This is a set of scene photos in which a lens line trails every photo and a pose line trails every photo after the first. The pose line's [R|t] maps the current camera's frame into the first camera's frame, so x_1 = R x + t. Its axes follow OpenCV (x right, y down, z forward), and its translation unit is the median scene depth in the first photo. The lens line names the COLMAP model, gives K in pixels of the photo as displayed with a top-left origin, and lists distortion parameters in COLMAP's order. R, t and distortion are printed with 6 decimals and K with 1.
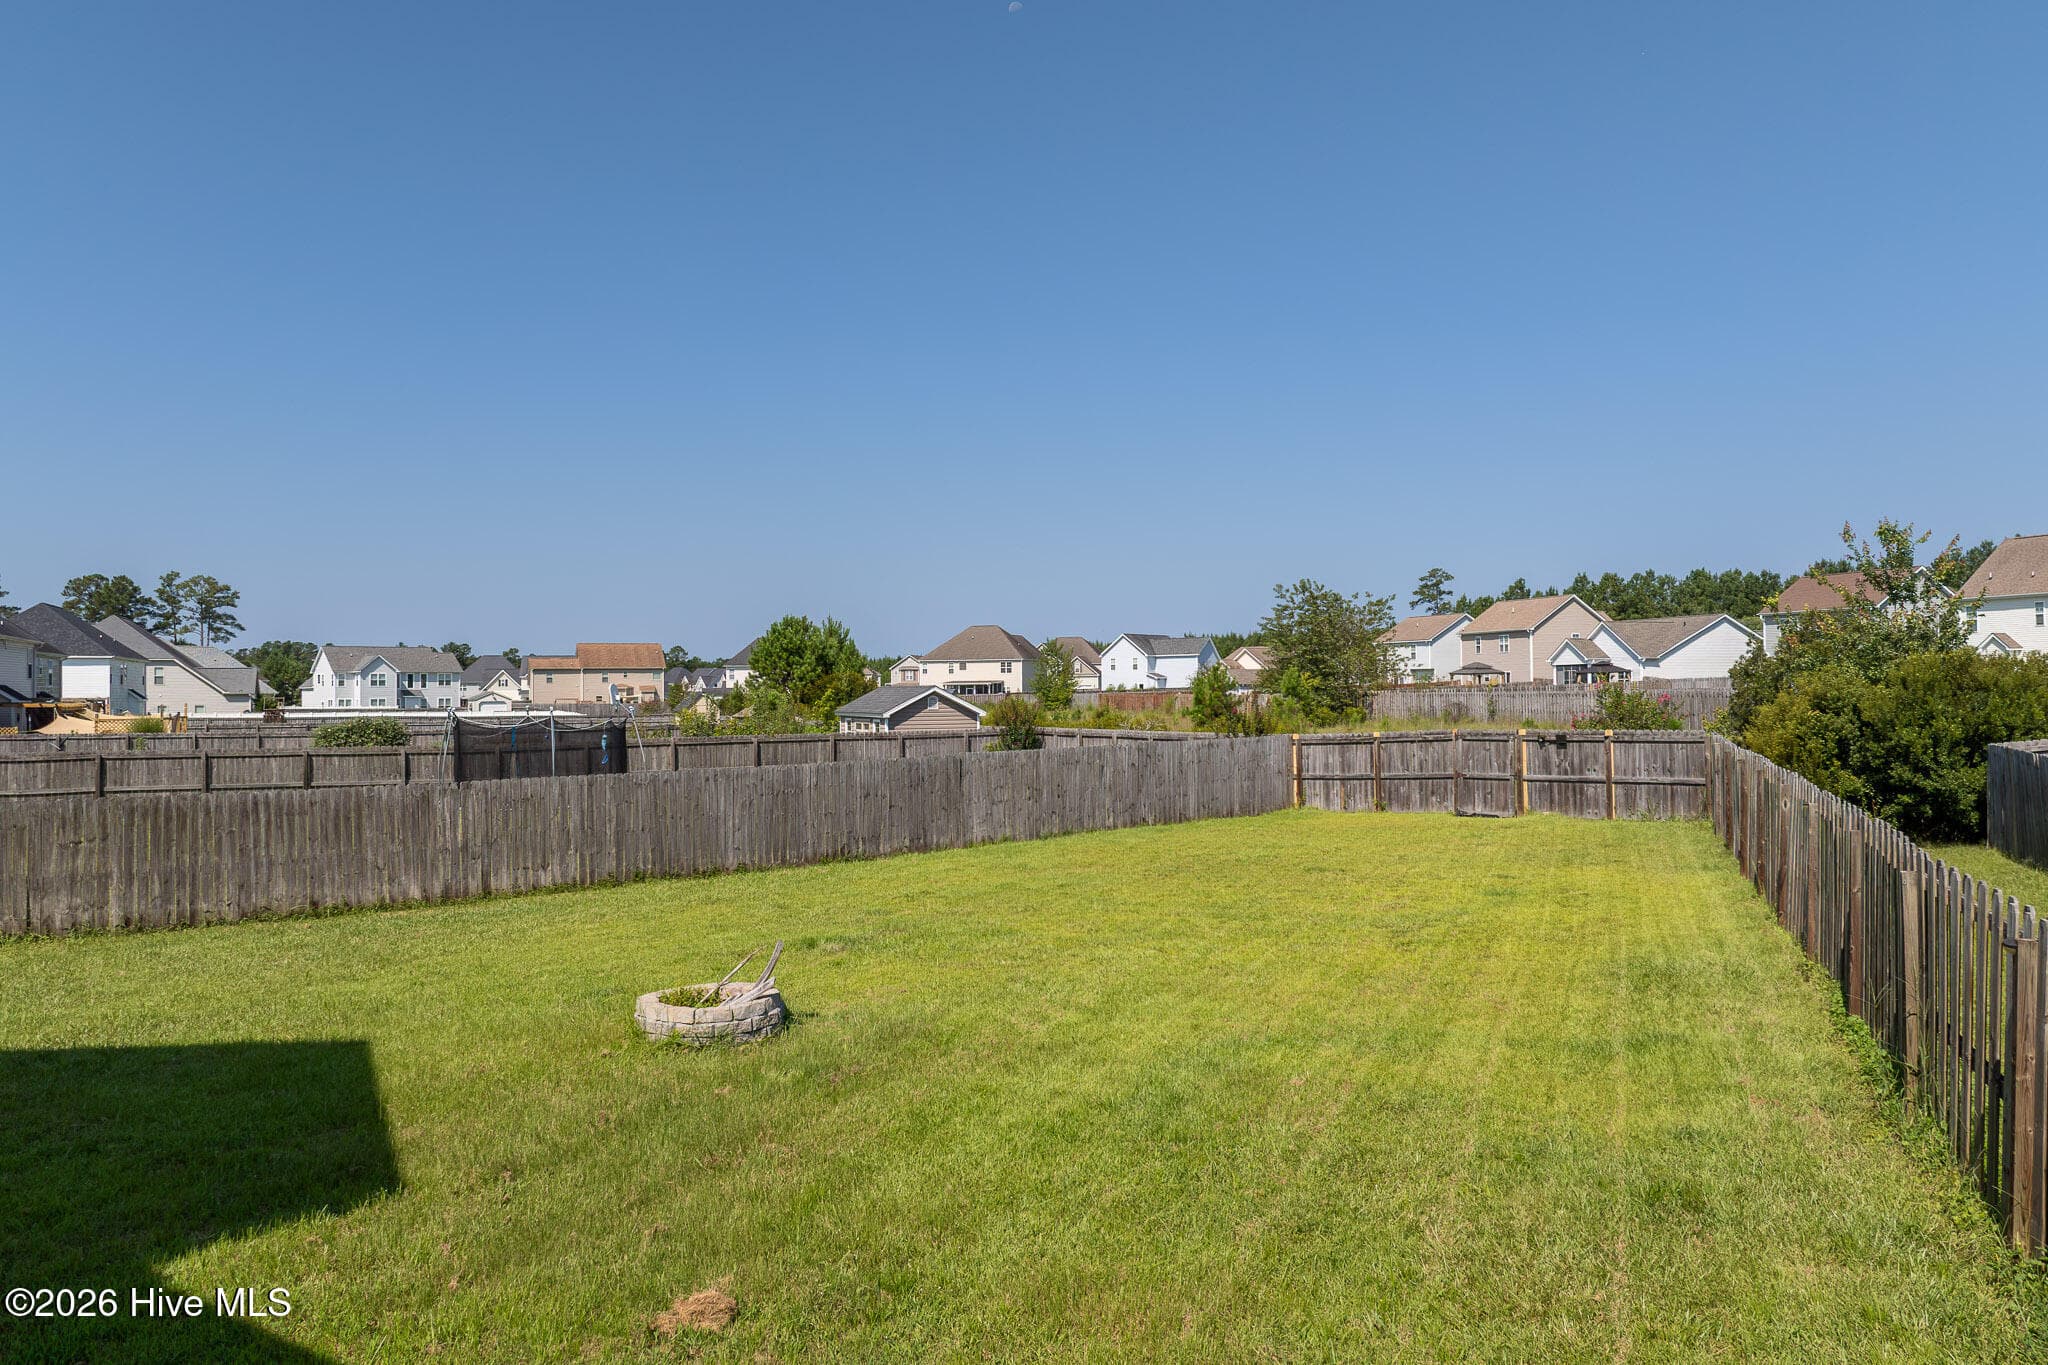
lens RADIAL K [[1446.4, 0, 1030.4], [0, 1446.4, 626.1], [0, 0, 1]] dist [-0.038597, 0.004393]
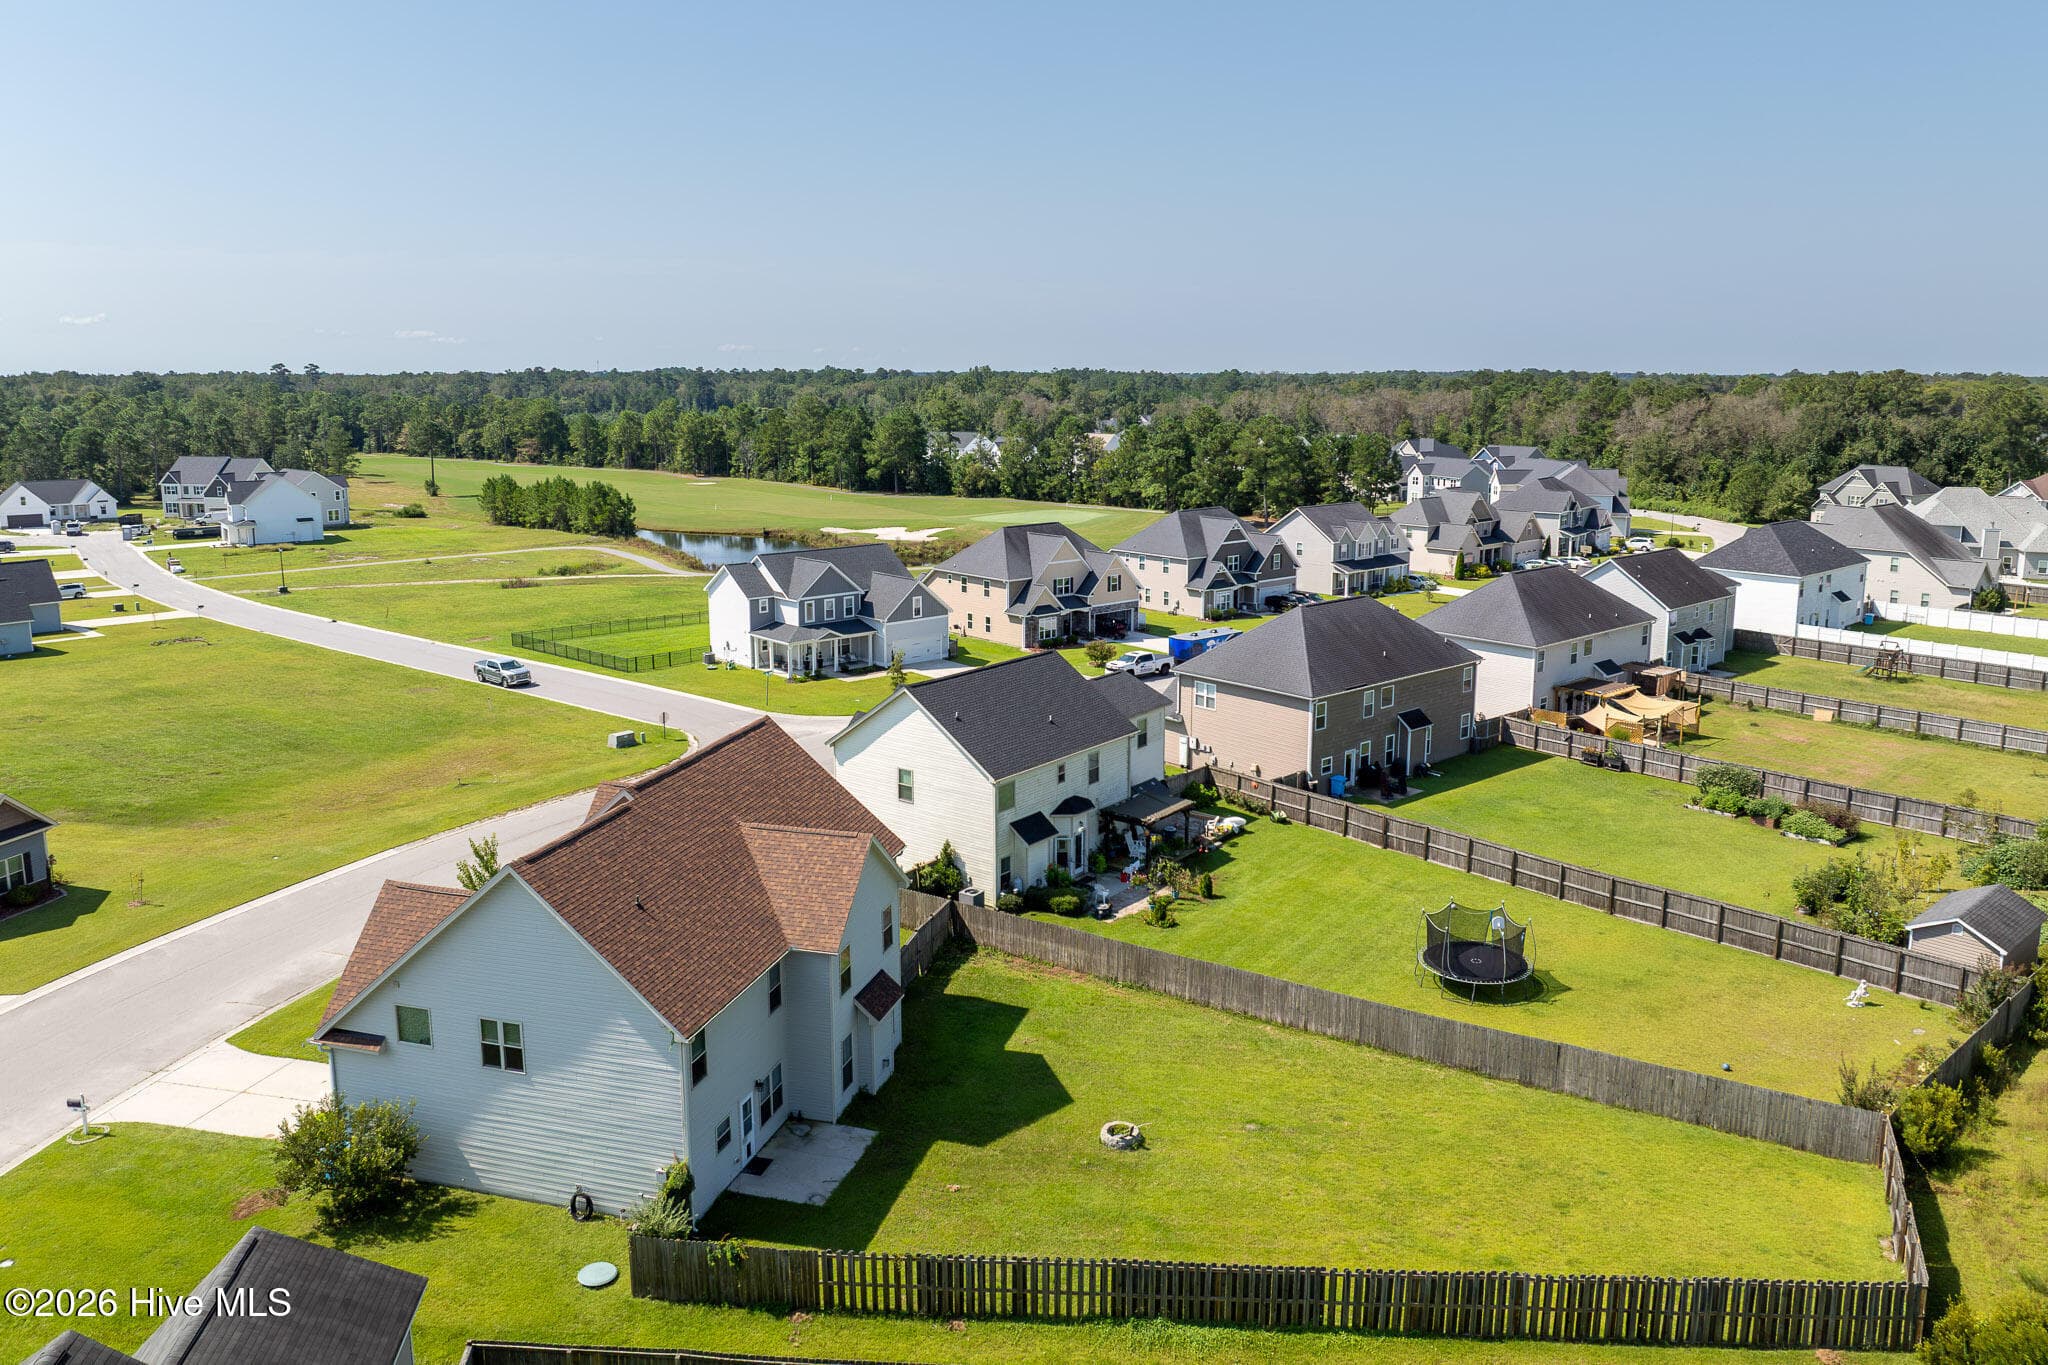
lens RADIAL K [[1450.7, 0, 1030.2], [0, 1450.7, 620.1], [0, 0, 1]] dist [-0.035661, -0.004174]
pose [[0.295593, 0.168782, -0.940286, 0.433407], [0.039367, 0.981281, 0.188516, -0.253241], [0.954502, -0.092740, 0.283416, -0.021713]]
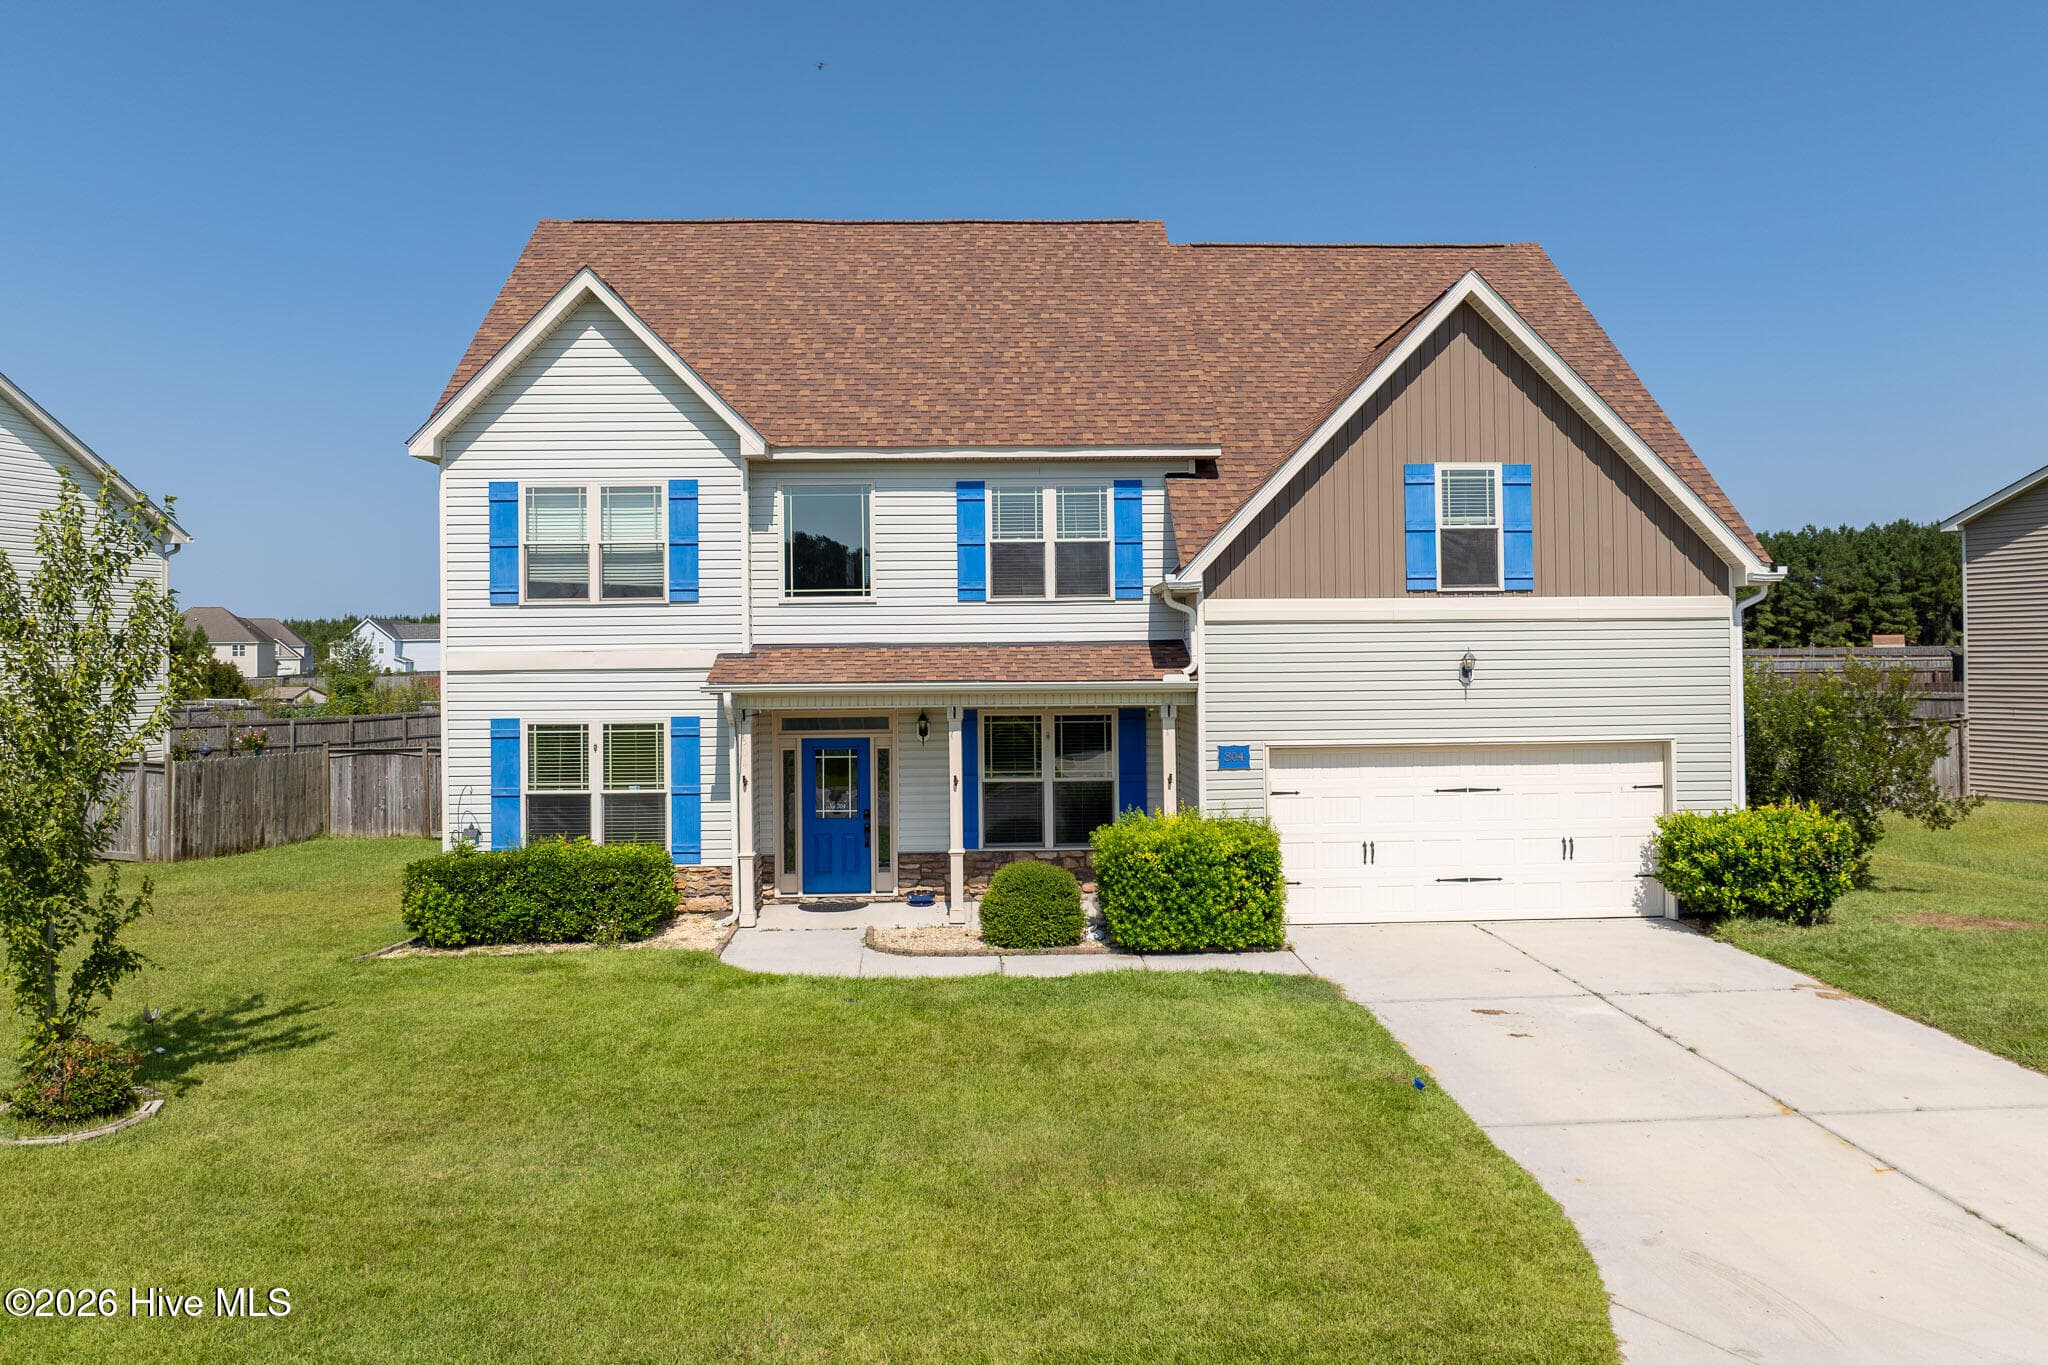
lens RADIAL K [[1451.1, 0, 1030.8], [0, 1451.1, 648.8], [0, 0, 1]] dist [-0.039382, 0.002590]
pose [[0.820600, 0.004783, 0.571483, -0.303097], [-0.021273, 0.999528, 0.022180, -0.013257], [-0.571107, -0.030358, 0.820314, -0.245351]]
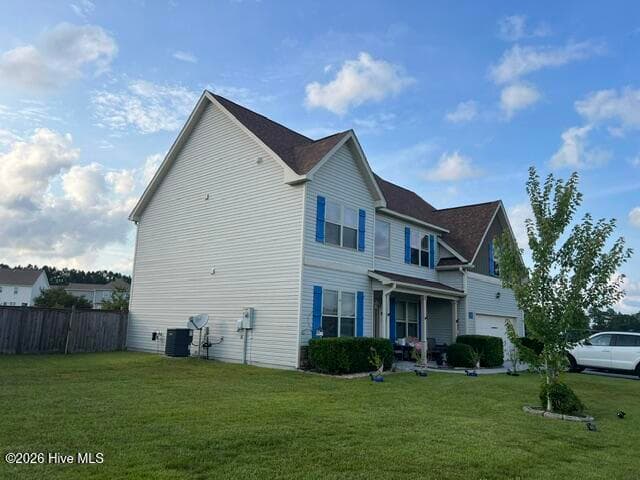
lens RADIAL K [[487.1, 0, 320.0], [0, 487.1, 240.0], [0, 0, 1]] dist [-0.007525, -0.003425]
pose [[0.161648, 0.186690, 0.969029, -0.428444], [-0.081962, 0.981090, -0.175341, 0.019372], [-0.983439, -0.051080, 0.173893, -0.053116]]
